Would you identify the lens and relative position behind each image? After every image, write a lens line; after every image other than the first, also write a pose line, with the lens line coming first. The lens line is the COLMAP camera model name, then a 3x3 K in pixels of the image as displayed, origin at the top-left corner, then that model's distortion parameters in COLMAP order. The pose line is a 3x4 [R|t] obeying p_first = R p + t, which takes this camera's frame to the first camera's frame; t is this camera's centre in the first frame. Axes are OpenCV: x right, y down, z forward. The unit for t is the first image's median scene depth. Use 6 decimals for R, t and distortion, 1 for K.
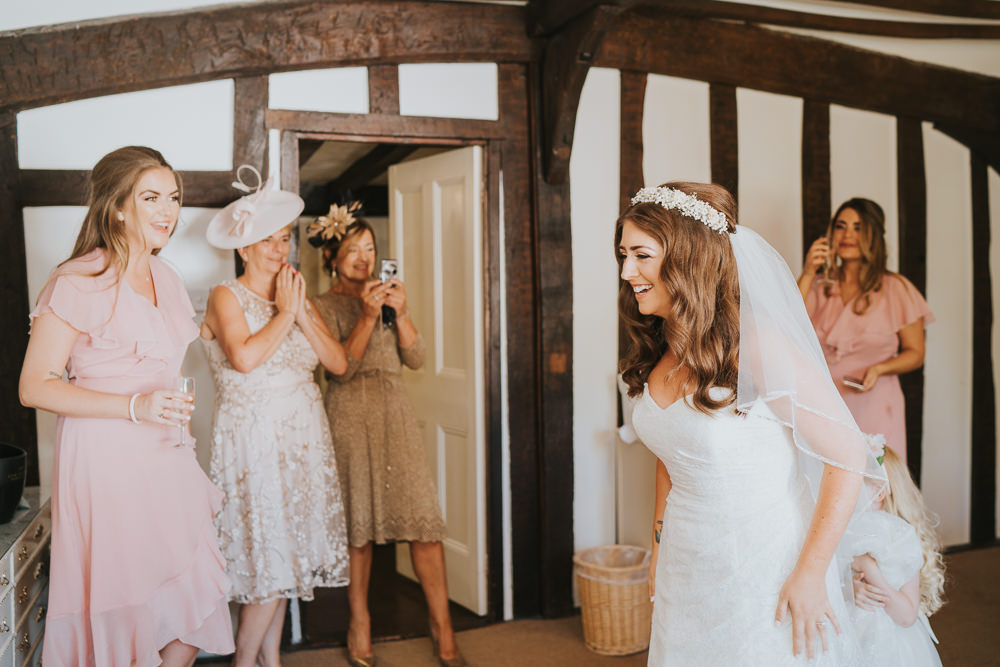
lens RADIAL K [[1061.2, 0, 500.0], [0, 1061.2, 333.5], [0, 0, 1]] dist [-0.026320, -0.005572]
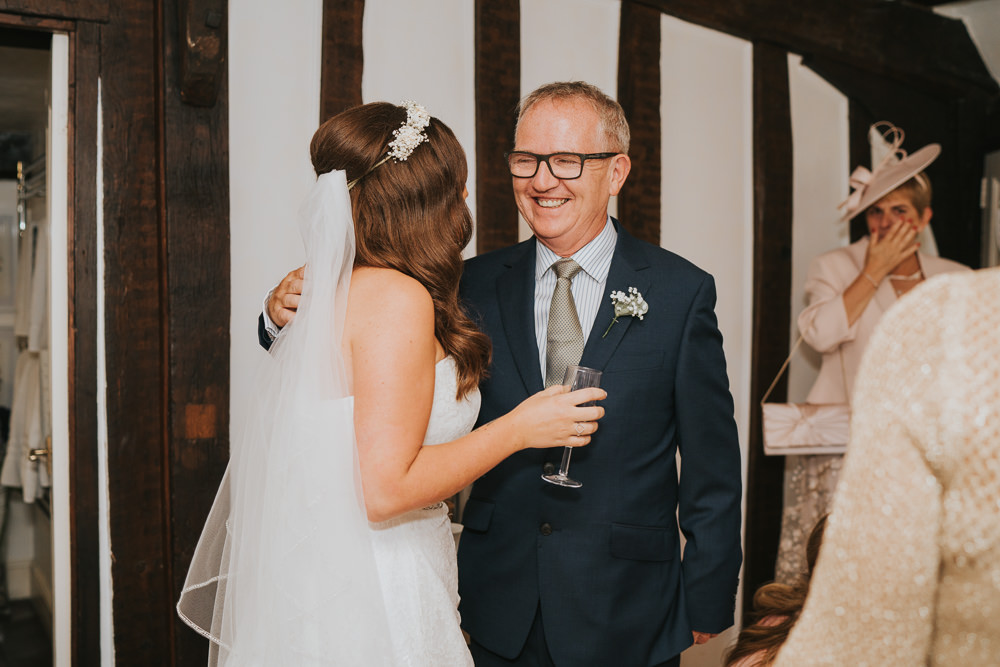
lens RADIAL K [[1061.2, 0, 500.0], [0, 1061.2, 333.5], [0, 0, 1]] dist [-0.026320, -0.005572]
pose [[0.983152, 0.011114, 0.182450, 0.108224], [-0.013825, 0.999812, 0.013595, -0.029070], [-0.182265, -0.015888, 0.983121, 0.411777]]
